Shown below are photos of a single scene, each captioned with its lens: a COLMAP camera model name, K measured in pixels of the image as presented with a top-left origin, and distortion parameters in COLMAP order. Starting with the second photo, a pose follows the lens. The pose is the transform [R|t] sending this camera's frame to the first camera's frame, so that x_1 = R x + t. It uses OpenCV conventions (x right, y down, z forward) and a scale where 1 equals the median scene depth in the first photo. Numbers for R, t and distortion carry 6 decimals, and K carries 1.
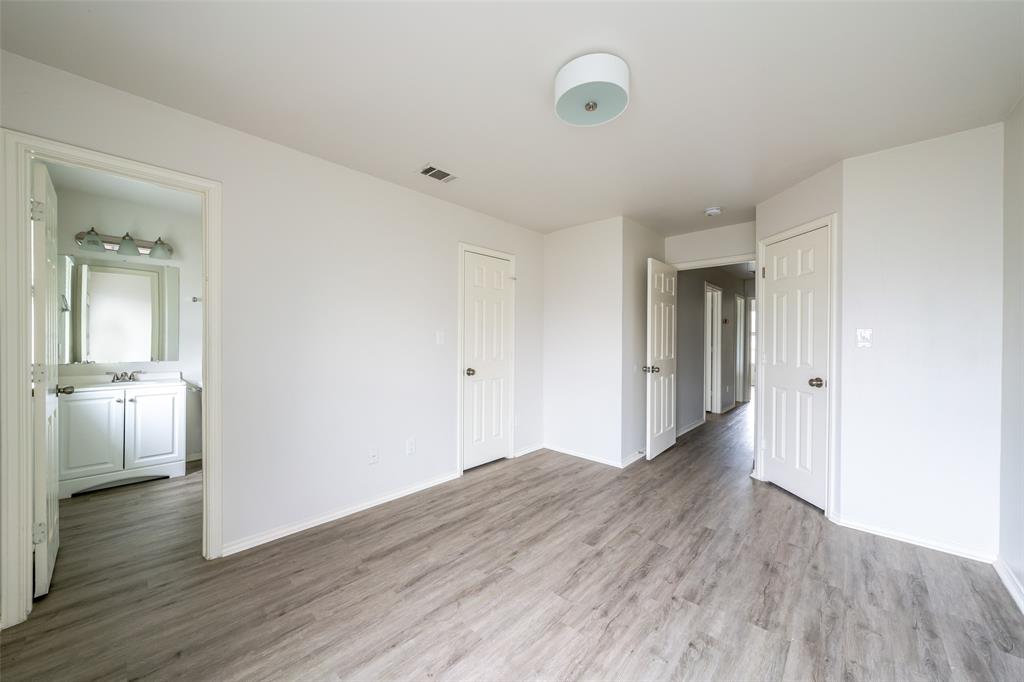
lens RADIAL K [[364.8, 0, 513.5], [0, 364.8, 339.0], [0, 0, 1]] dist [0.000840, 0.000083]
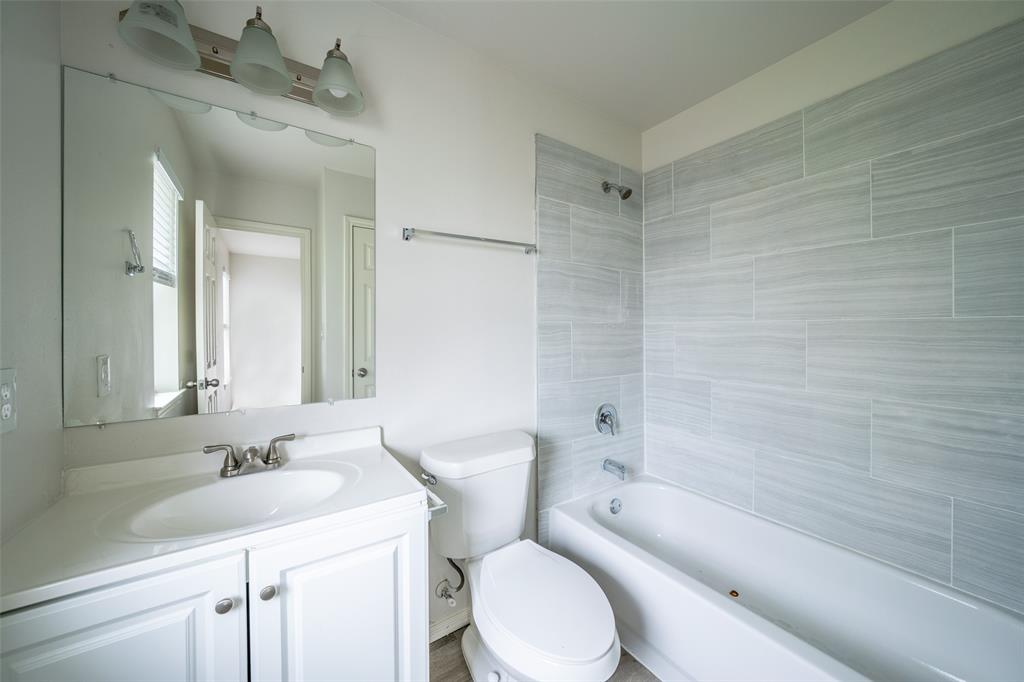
lens RADIAL K [[358.3, 0, 509.6], [0, 358.3, 339.0], [0, 0, 1]] dist [-0.008808, -0.000069]
pose [[0.974369, -0.002102, -0.224947, -0.776843], [0.003808, 0.999967, 0.007152, -0.003828], [0.224924, -0.007825, 0.974345, 0.749052]]
